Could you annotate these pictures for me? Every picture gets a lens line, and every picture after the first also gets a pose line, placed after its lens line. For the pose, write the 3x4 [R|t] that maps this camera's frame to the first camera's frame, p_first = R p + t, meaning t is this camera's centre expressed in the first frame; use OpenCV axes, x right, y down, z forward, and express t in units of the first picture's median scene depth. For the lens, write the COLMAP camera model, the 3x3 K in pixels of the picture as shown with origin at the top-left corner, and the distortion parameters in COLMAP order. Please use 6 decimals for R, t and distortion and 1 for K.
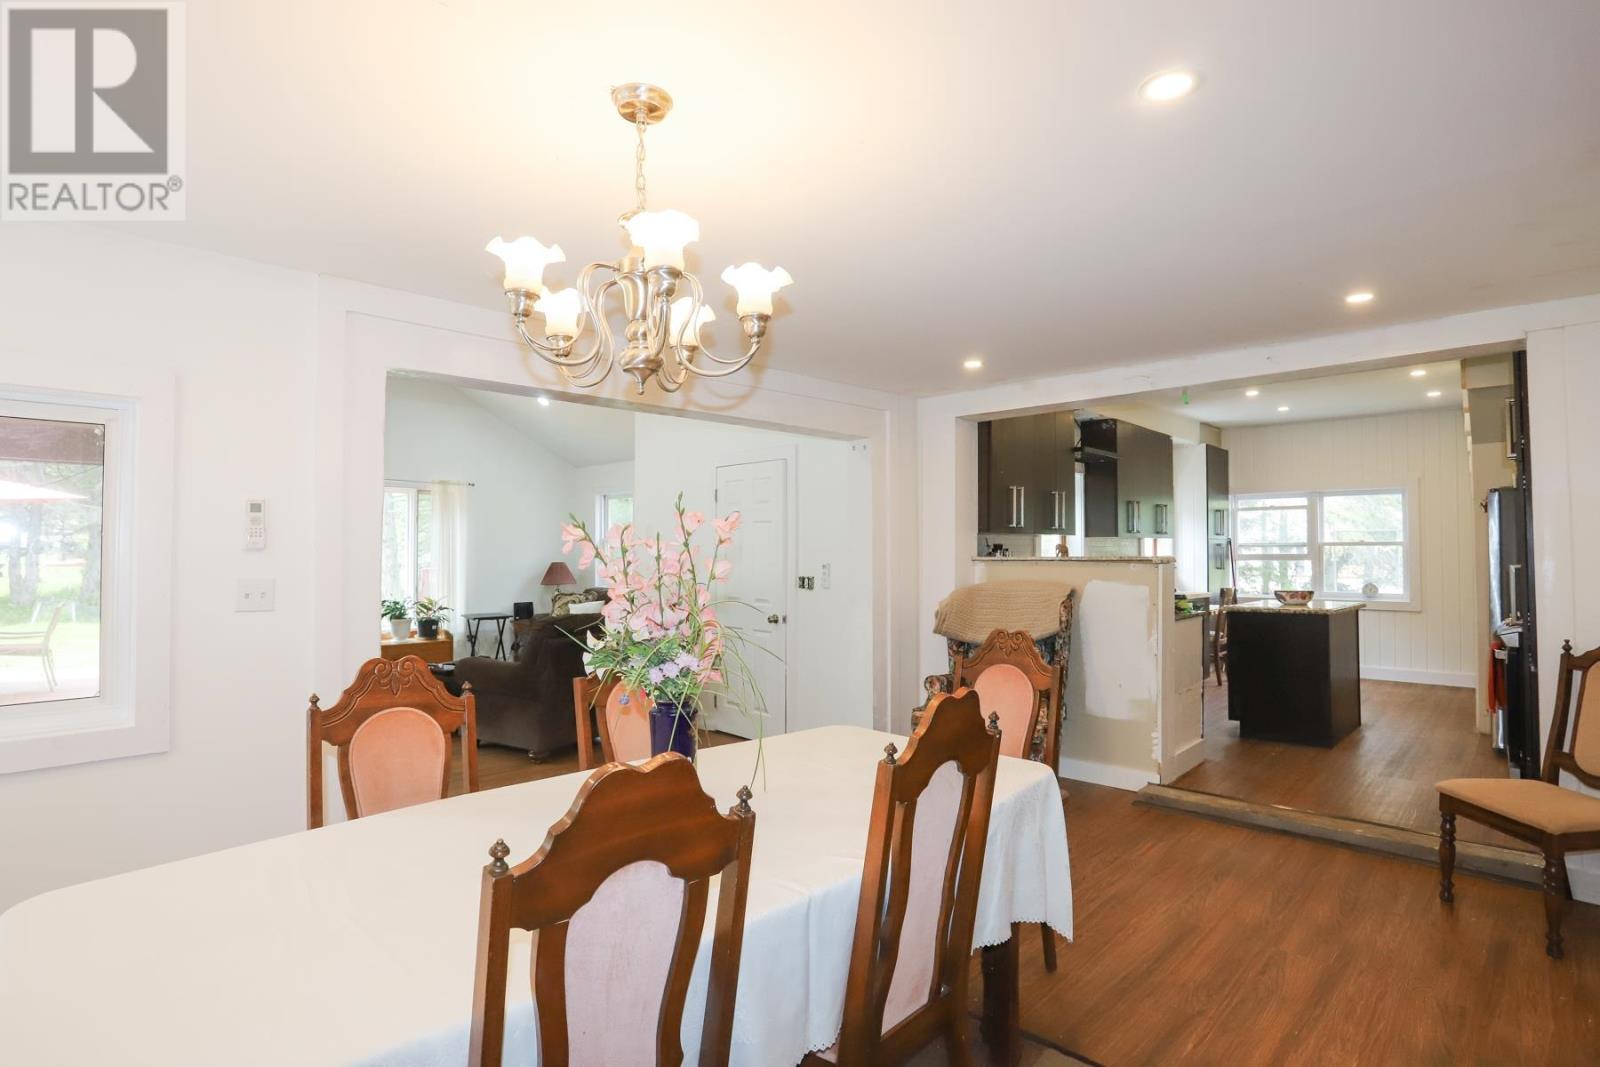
lens RADIAL K [[796.5, 0, 787.3], [0, 796.5, 534.0], [0, 0, 1]] dist [-0.075207, 0.036393]
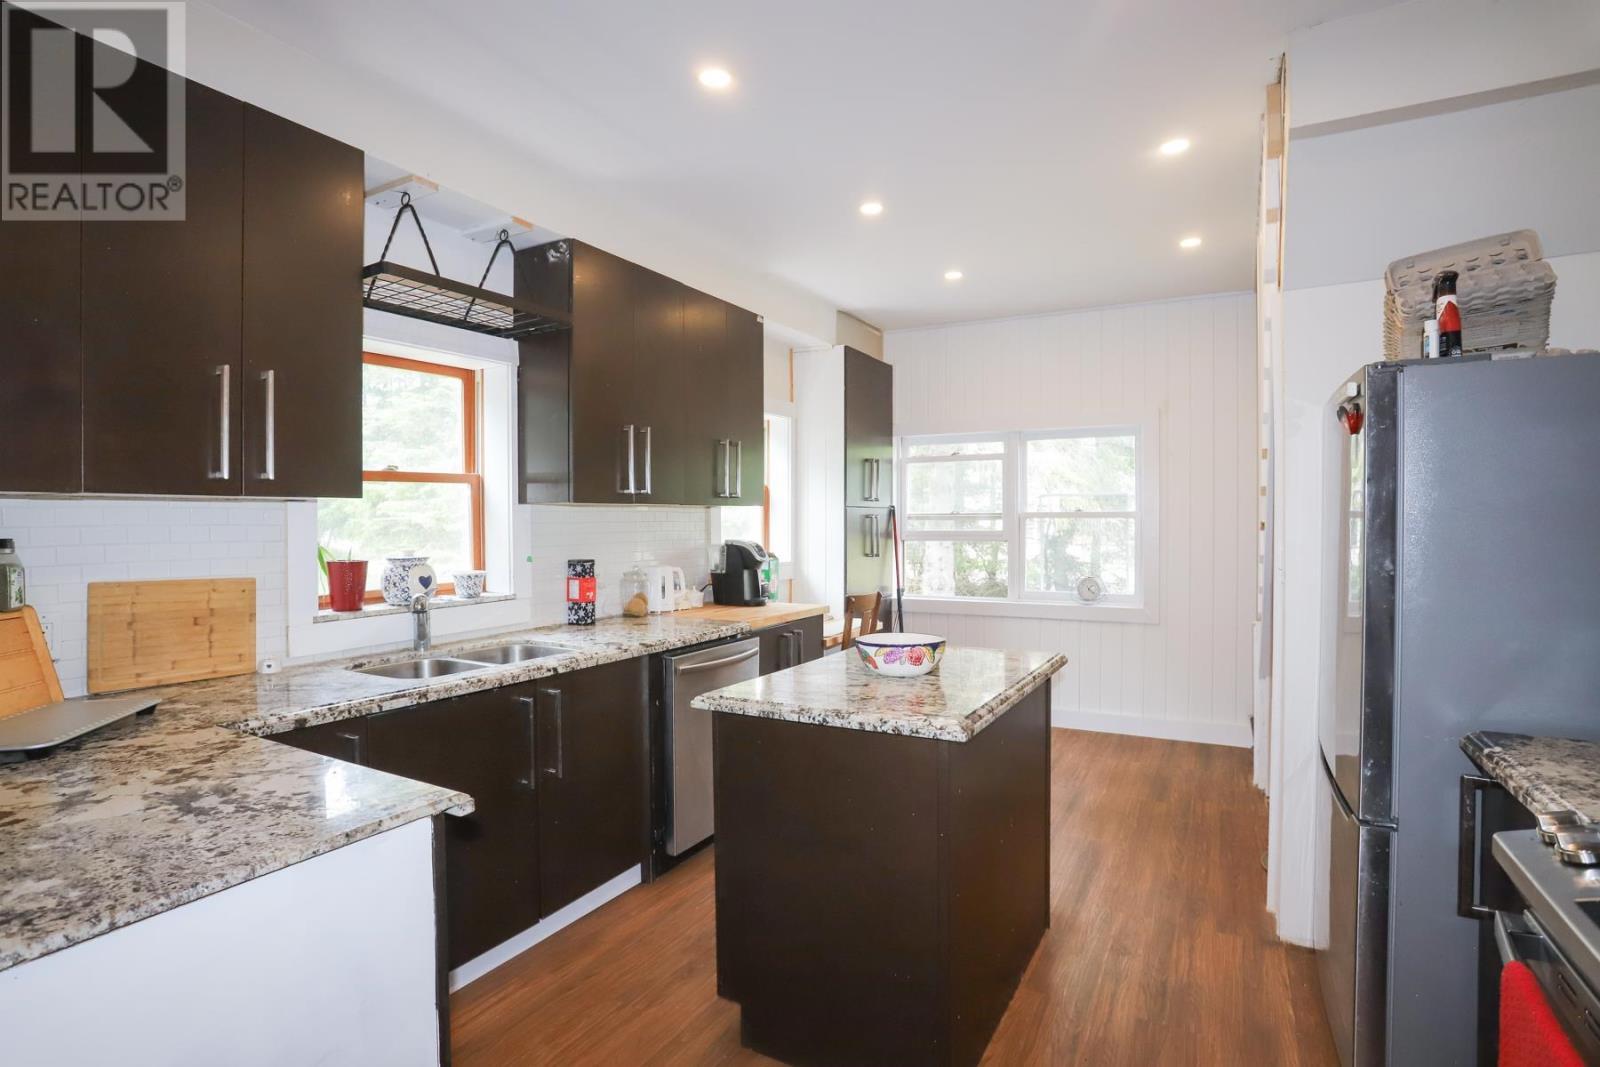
lens RADIAL K [[796.5, 0, 787.3], [0, 796.5, 534.0], [0, 0, 1]] dist [-0.075207, 0.036393]
pose [[0.965386, -0.009128, 0.260665, 0.339144], [-0.001470, 0.999181, 0.040434, 0.002219], [-0.260821, -0.039418, 0.964582, 0.431506]]
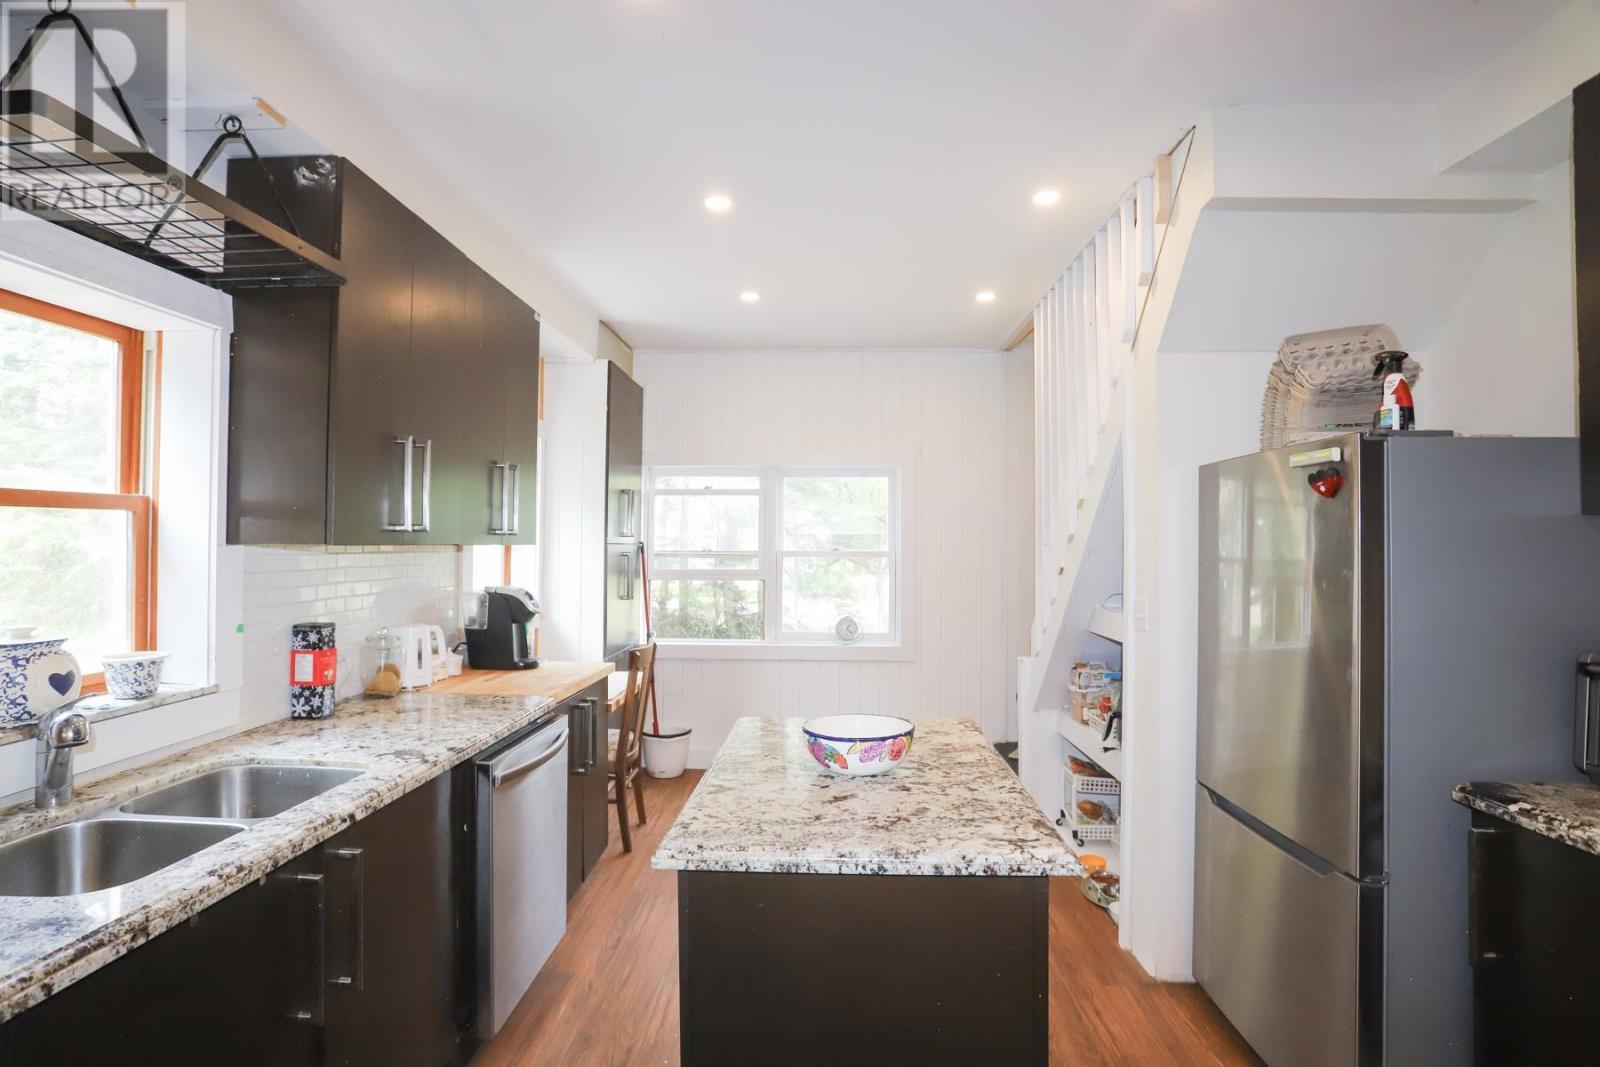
lens RADIAL K [[775.5, 0, 785.0], [0, 775.5, 535.3], [0, 0, 1]] dist [-0.073114, 0.031693]
pose [[0.748012, 0.012763, 0.663562, 0.288297], [-0.020304, 0.999787, 0.003658, -0.003931], [-0.663374, -0.016210, 0.748112, 0.541030]]
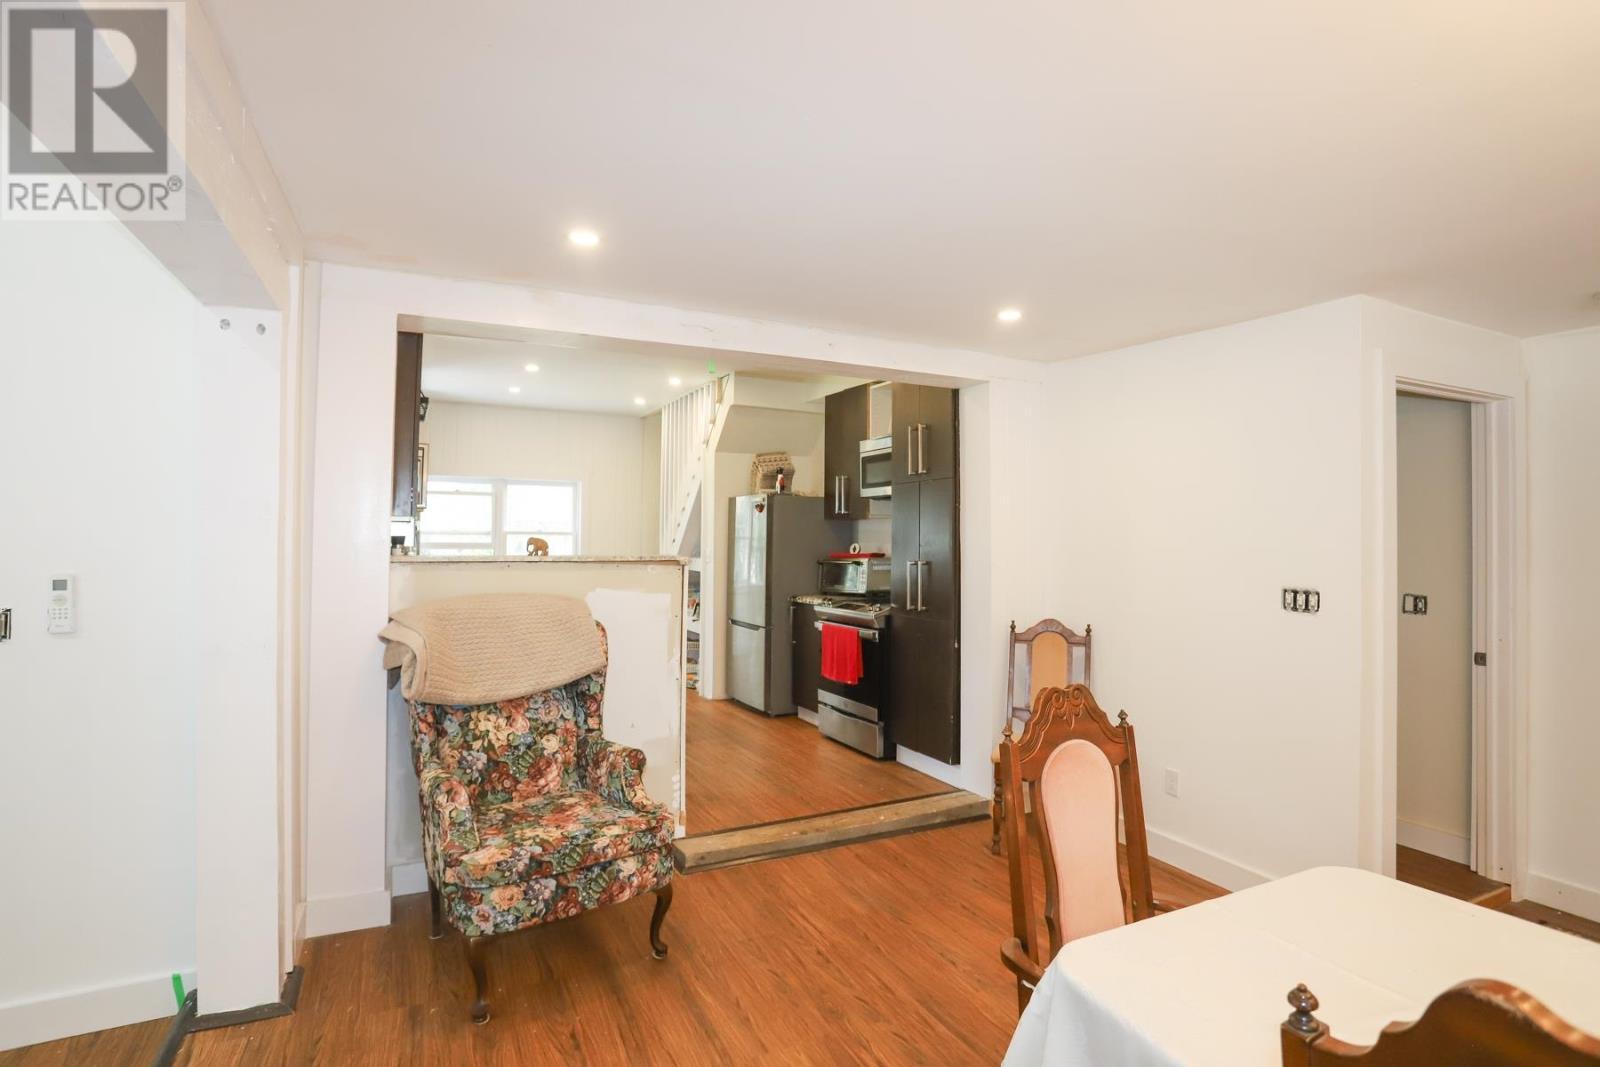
lens RADIAL K [[796.5, 0, 787.3], [0, 796.5, 534.0], [0, 0, 1]] dist [-0.075207, 0.036393]
pose [[0.329521, 0.009015, 0.944105, -0.136688], [-0.033352, 0.999441, 0.002097, 0.000313], [-0.943559, -0.032179, 0.329637, 0.332906]]
